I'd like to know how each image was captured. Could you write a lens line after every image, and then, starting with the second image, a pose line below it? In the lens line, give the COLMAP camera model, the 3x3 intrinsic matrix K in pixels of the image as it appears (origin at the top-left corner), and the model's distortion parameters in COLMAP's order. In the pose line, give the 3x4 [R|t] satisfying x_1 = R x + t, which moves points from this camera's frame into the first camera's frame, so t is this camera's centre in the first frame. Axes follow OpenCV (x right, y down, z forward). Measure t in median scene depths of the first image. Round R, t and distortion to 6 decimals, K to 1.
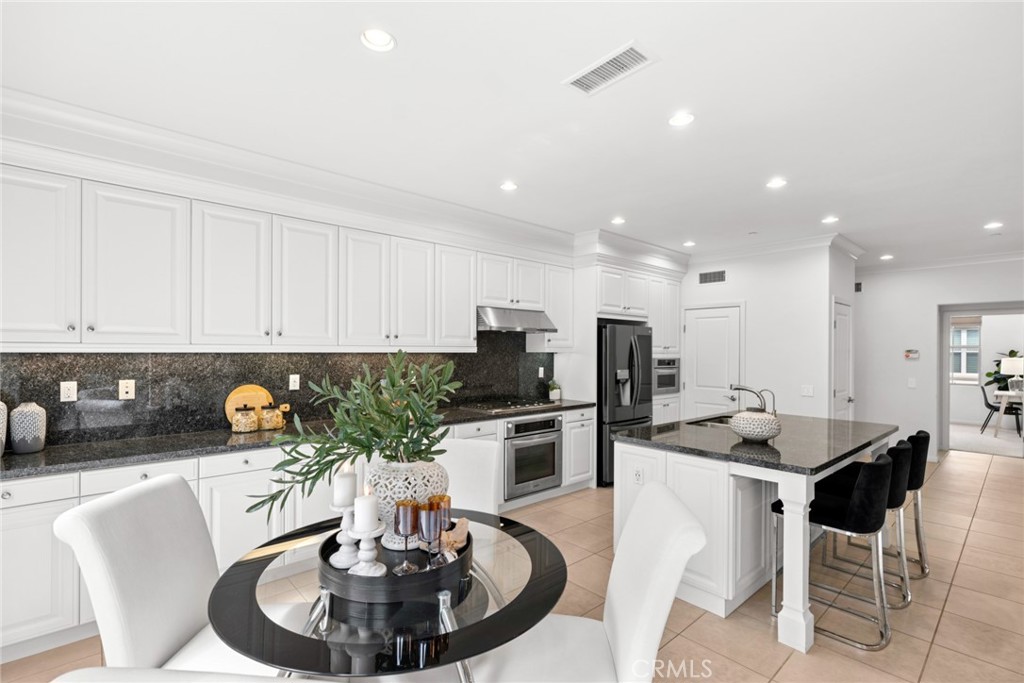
lens RADIAL K [[469.2, 0, 513.7], [0, 469.2, 350.9], [0, 0, 1]] dist [-0.004031, 0.002524]
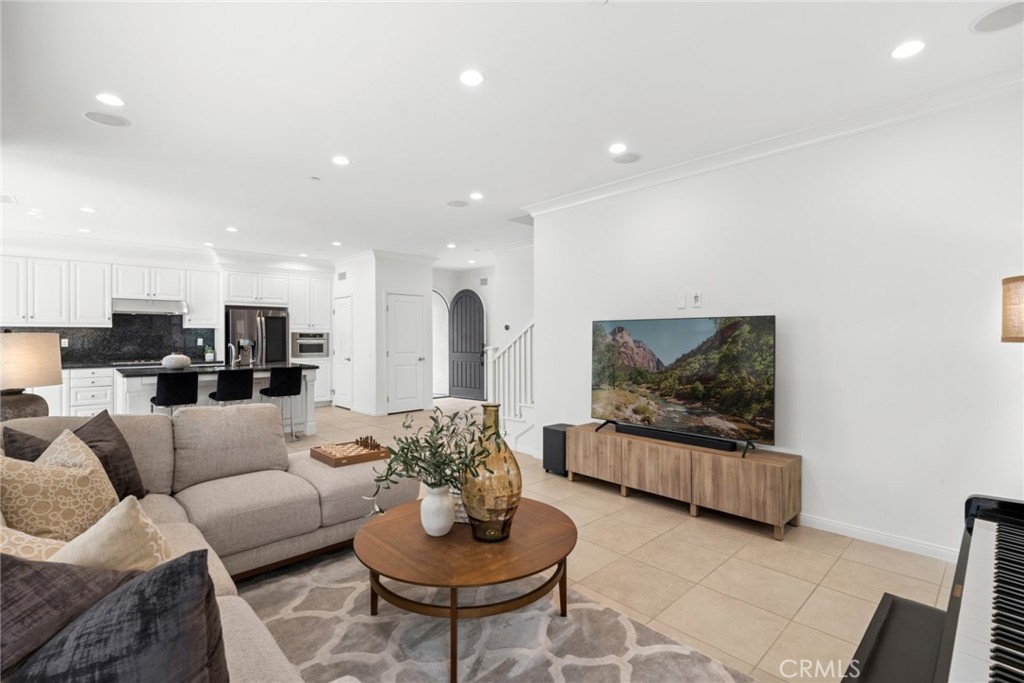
lens RADIAL K [[469.2, 0, 514.0], [0, 469.2, 335.5], [0, 0, 1]] dist [-0.004031, 0.002524]
pose [[0.999426, -0.007664, 0.033000, 1.061114], [0.007807, 0.999961, -0.004205, 0.041608], [-0.032967, 0.004460, 0.999446, -0.548071]]
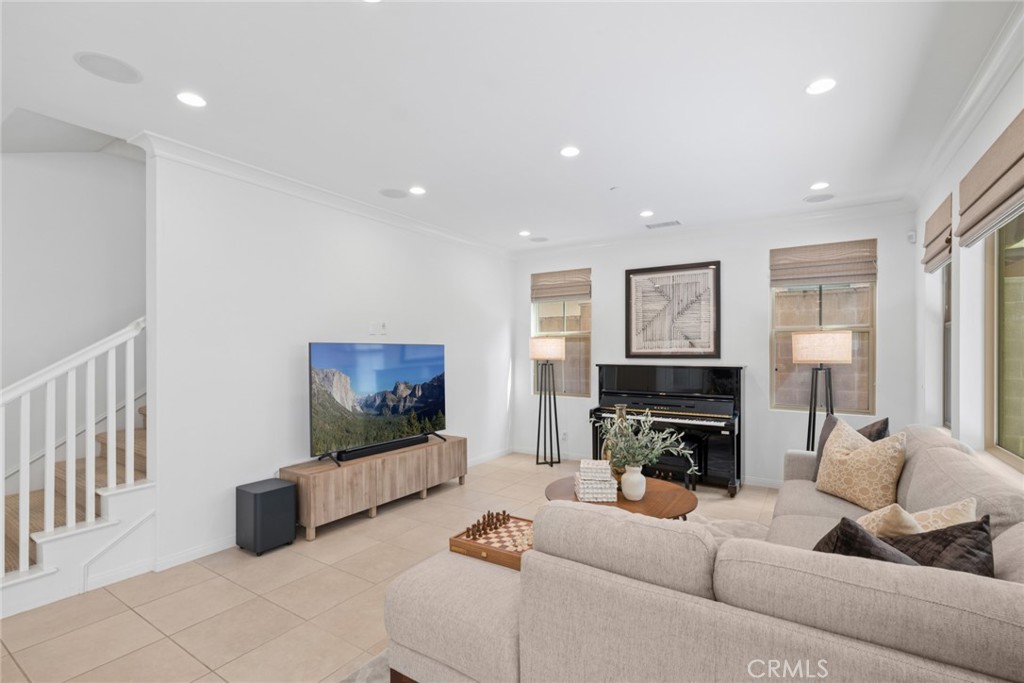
lens RADIAL K [[469.2, 0, 511.9], [0, 469.2, 349.0], [0, 0, 1]] dist [-0.004031, 0.002524]
pose [[-0.258433, -0.002702, 0.966025, 0.464076], [0.000116, 0.999996, 0.002828, 0.021238], [-0.966029, 0.000843, -0.258431, 0.179712]]
